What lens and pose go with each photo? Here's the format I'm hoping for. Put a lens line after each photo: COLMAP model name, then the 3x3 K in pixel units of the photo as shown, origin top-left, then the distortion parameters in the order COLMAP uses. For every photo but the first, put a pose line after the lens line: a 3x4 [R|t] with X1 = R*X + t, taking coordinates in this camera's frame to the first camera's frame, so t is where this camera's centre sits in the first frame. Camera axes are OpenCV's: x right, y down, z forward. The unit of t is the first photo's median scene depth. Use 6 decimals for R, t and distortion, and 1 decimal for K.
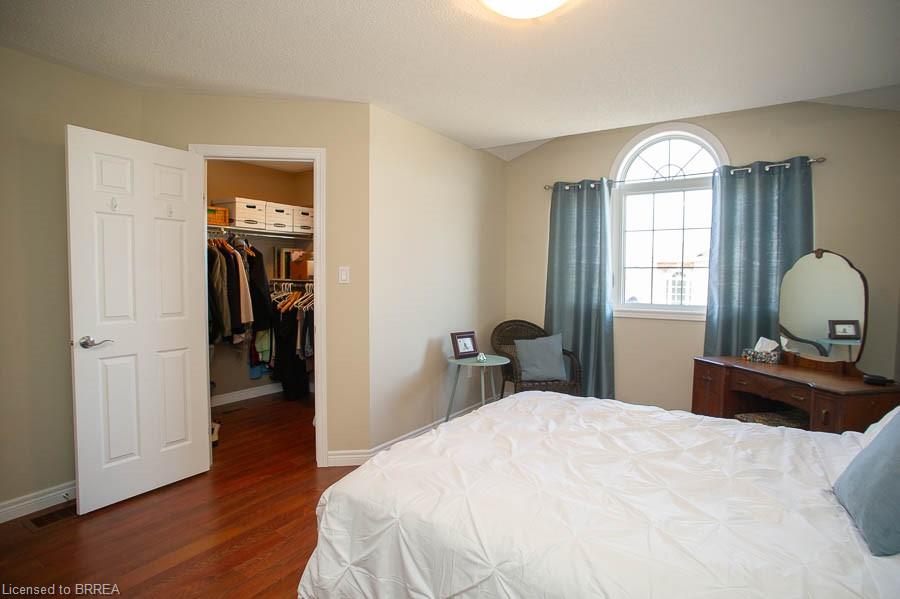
lens RADIAL K [[463.2, 0, 446.7], [0, 463.2, 298.7], [0, 0, 1]] dist [-0.089154, 0.051909]
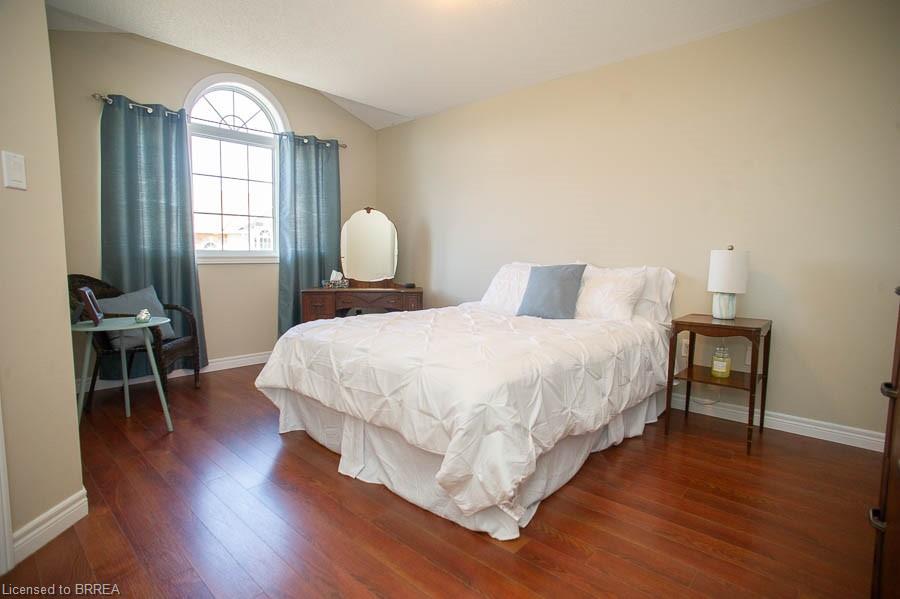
lens RADIAL K [[463.2, 0, 446.7], [0, 463.2, 298.7], [0, 0, 1]] dist [-0.089154, 0.051909]
pose [[0.163253, -0.096846, 0.981819, -0.510840], [0.038076, 0.995047, 0.091820, 0.048307], [-0.985849, 0.022394, 0.166132, 0.370782]]
